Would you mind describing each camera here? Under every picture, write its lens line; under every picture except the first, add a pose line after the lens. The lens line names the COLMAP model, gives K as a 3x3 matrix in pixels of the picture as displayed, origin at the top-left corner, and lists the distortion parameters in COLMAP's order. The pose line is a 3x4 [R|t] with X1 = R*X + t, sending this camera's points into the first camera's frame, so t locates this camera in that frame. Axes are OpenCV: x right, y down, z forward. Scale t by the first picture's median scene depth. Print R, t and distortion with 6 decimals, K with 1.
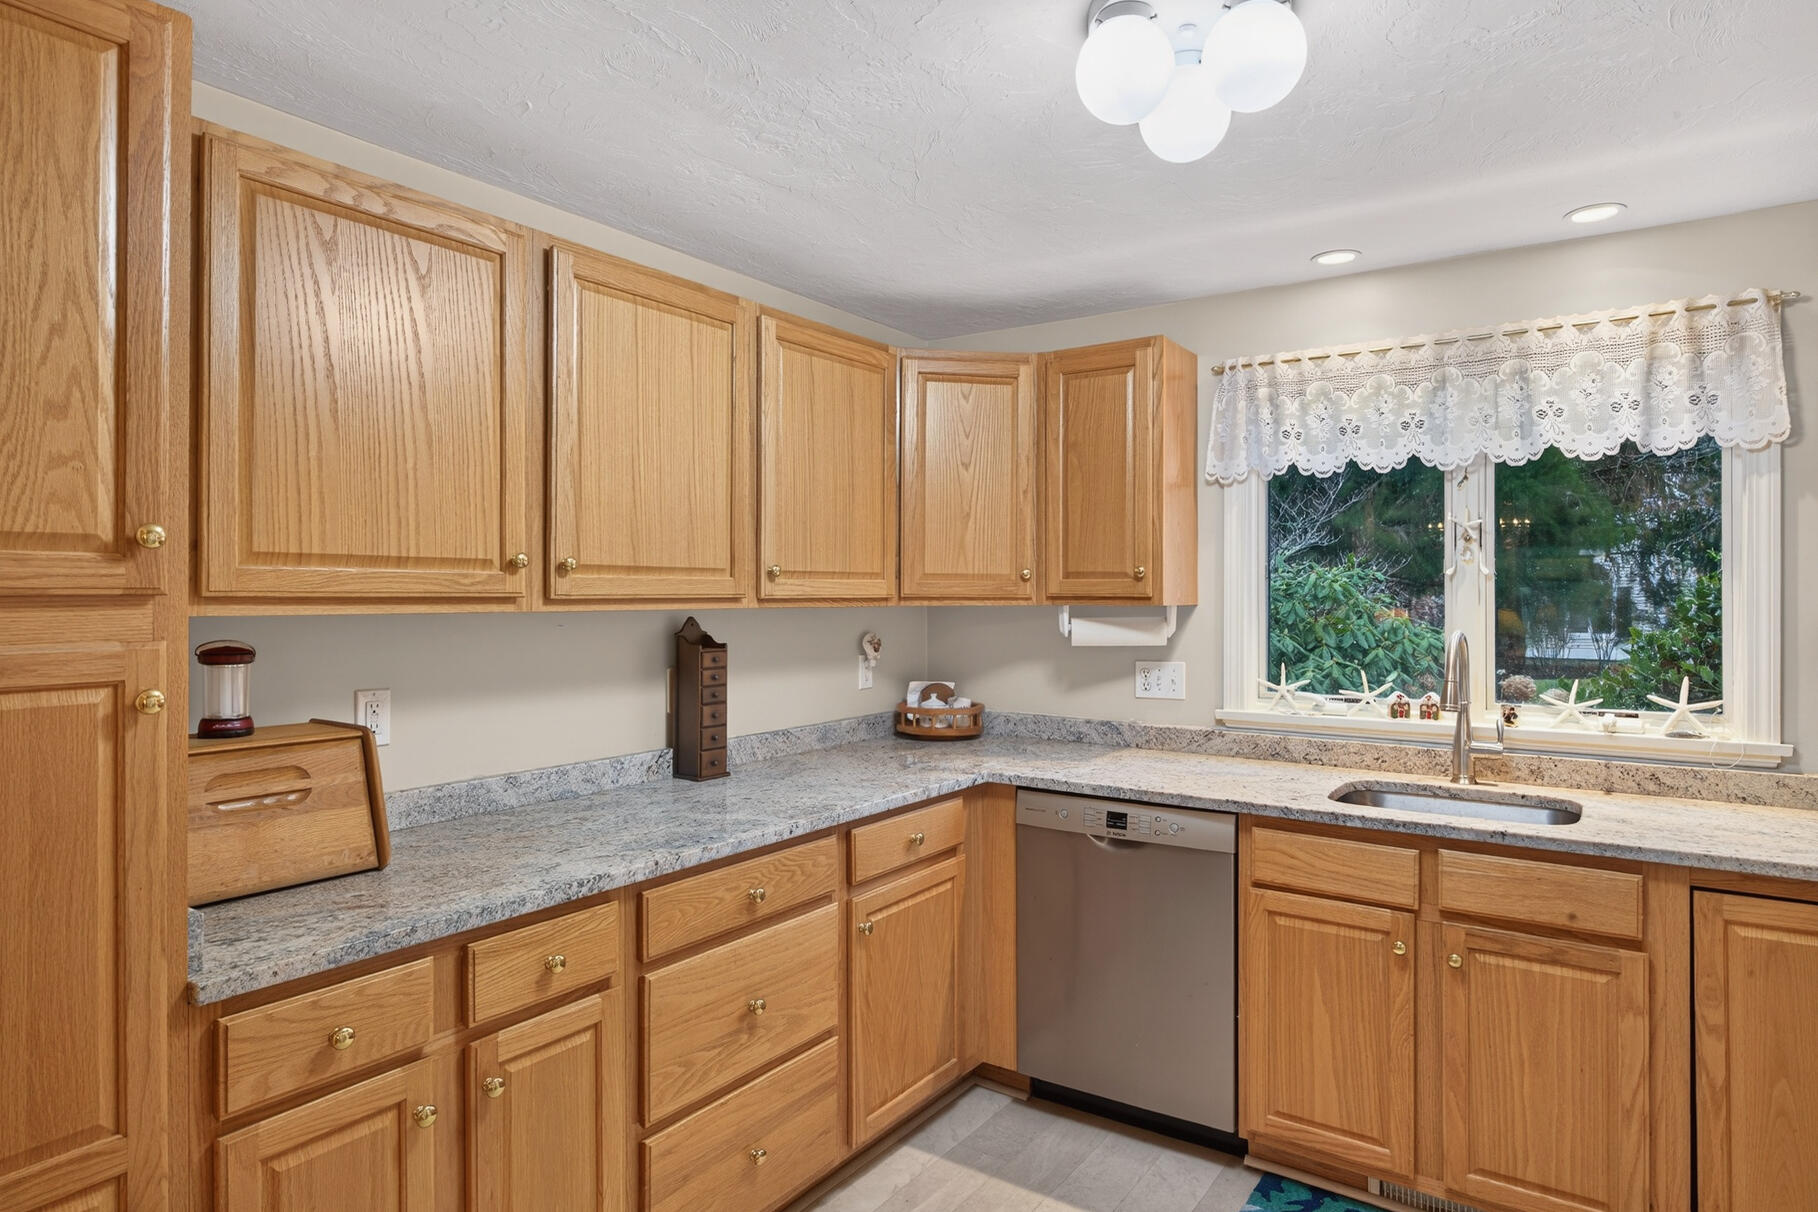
lens RADIAL K [[1048.4, 0, 905.0], [0, 1048.4, 588.4], [0, 0, 1]] dist [-0.006824, -0.003468]
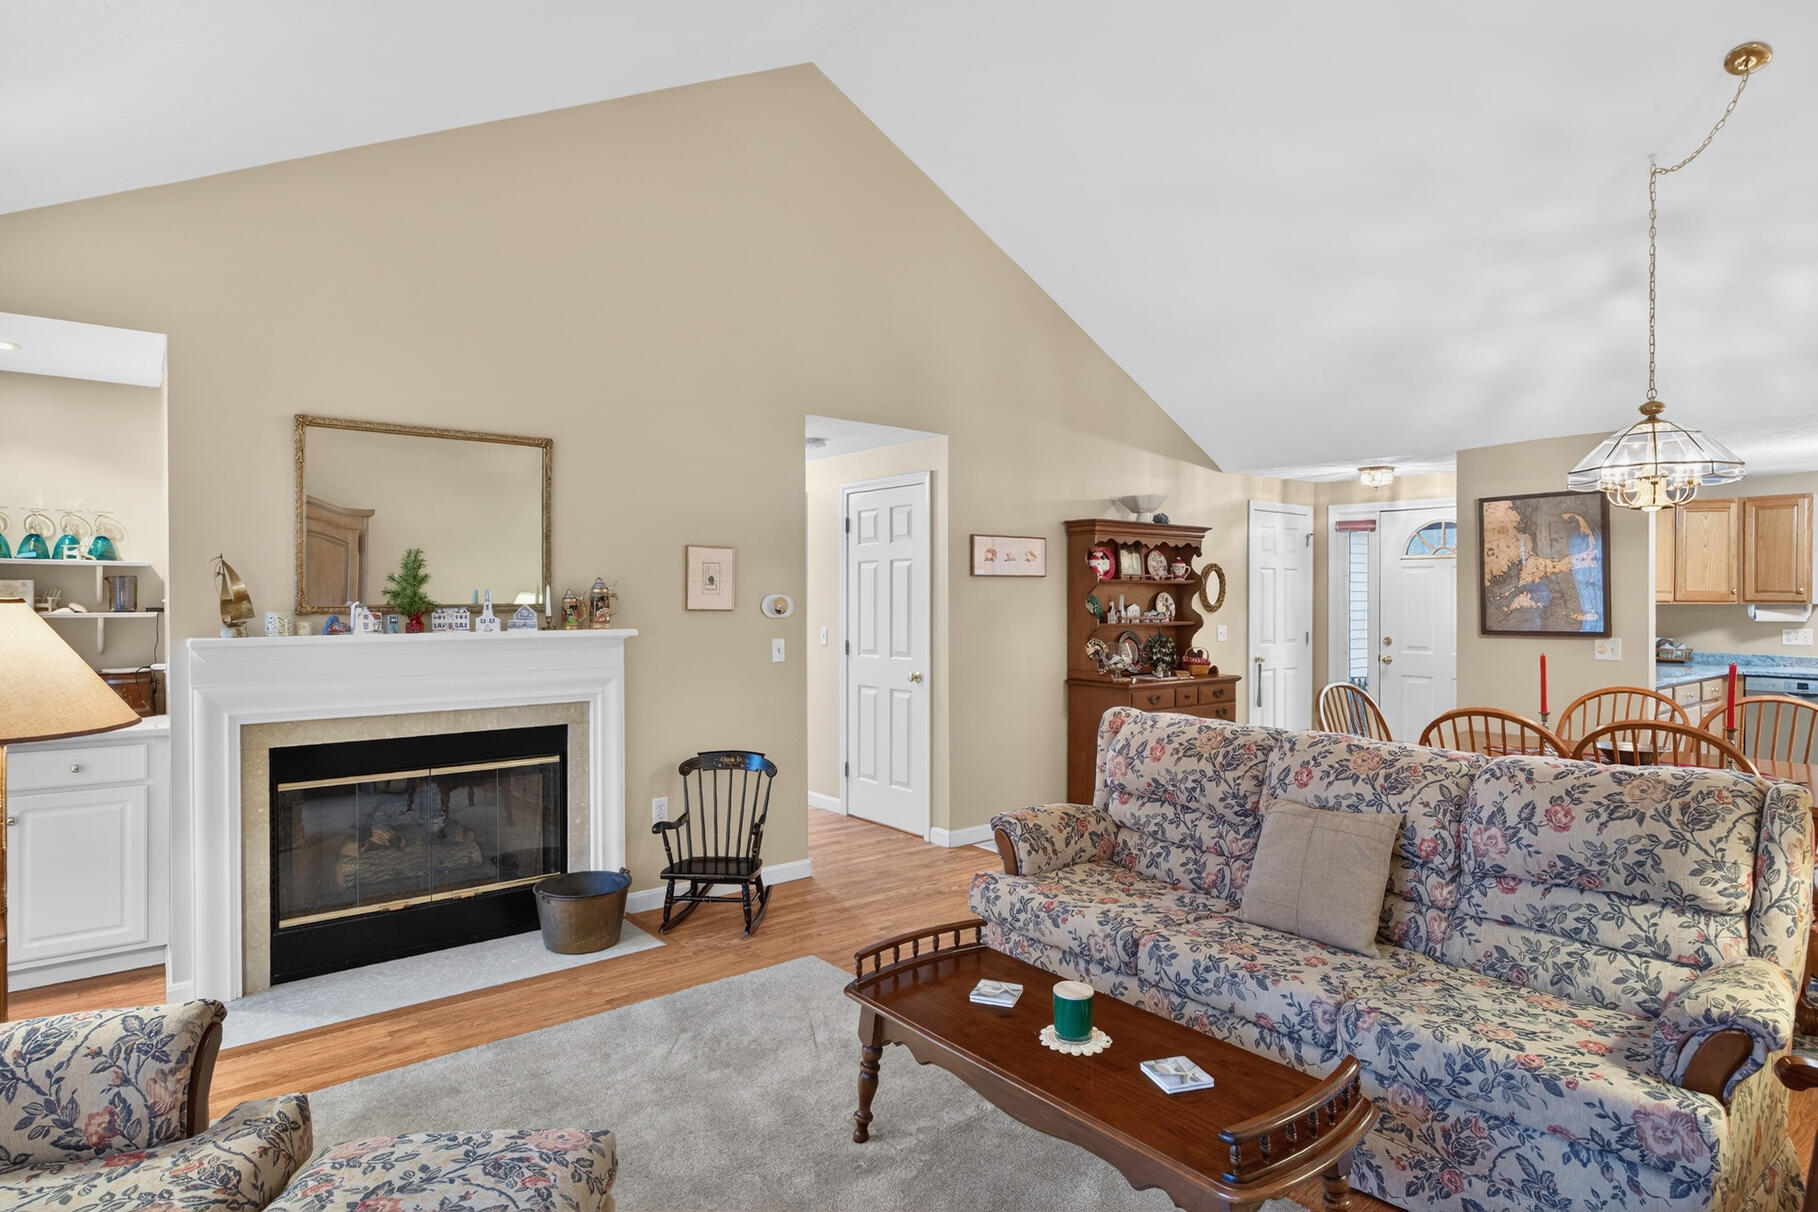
lens RADIAL K [[972.9, 0, 918.8], [0, 972.9, 604.9], [0, 0, 1]] dist [-0.001083, 0.001569]
pose [[0.957445, 0.001189, -0.288614, -1.162525], [0.002691, 0.999911, 0.013046, -0.018042], [0.288603, -0.013267, 0.957357, -1.883806]]
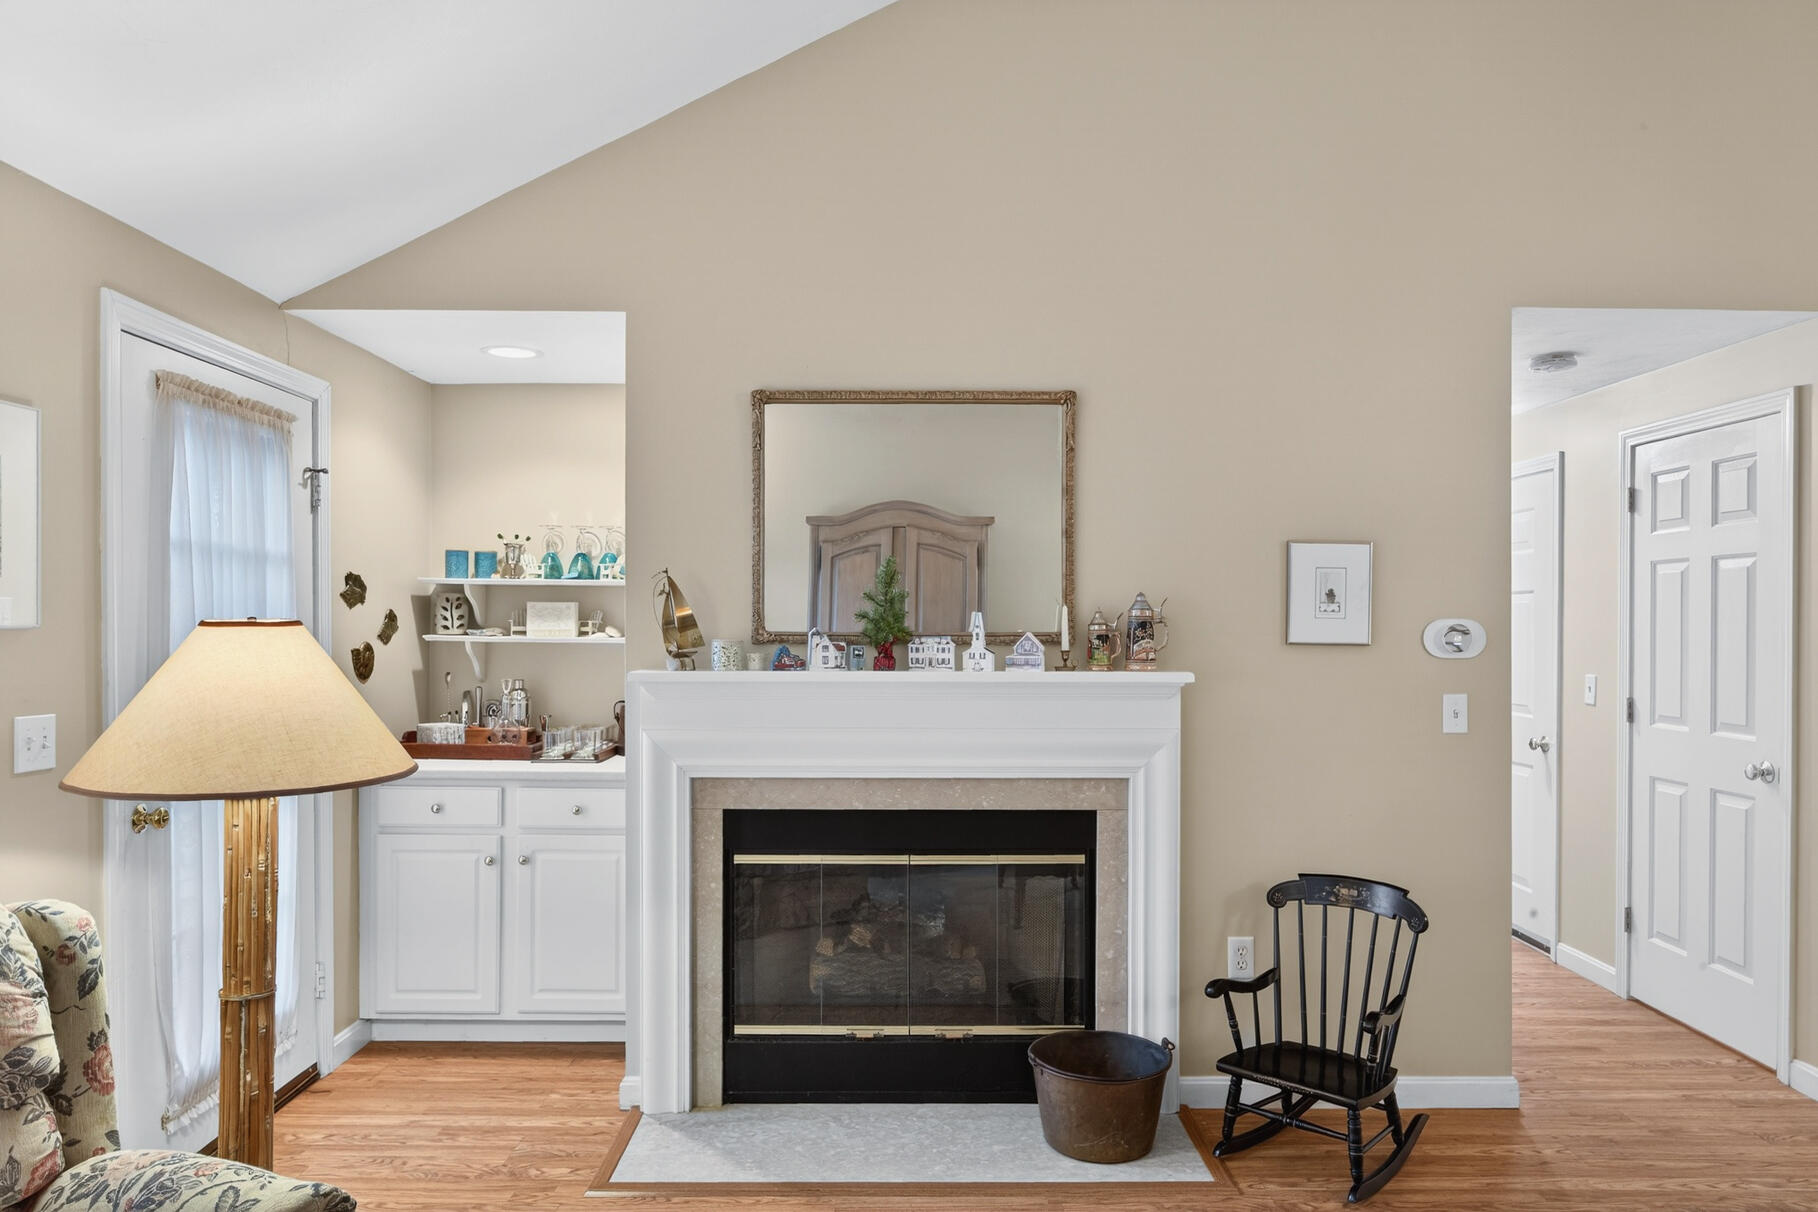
lens RADIAL K [[1226.5, 0, 904.8], [0, 1226.5, 623.3], [0, 0, 1]] dist [-0.022913, 0.017580]
pose [[0.566830, 0.002430, -0.823832, -1.172143], [0.002422, 0.999986, 0.004616, -0.017507], [0.823832, -0.004612, 0.566816, -1.489305]]
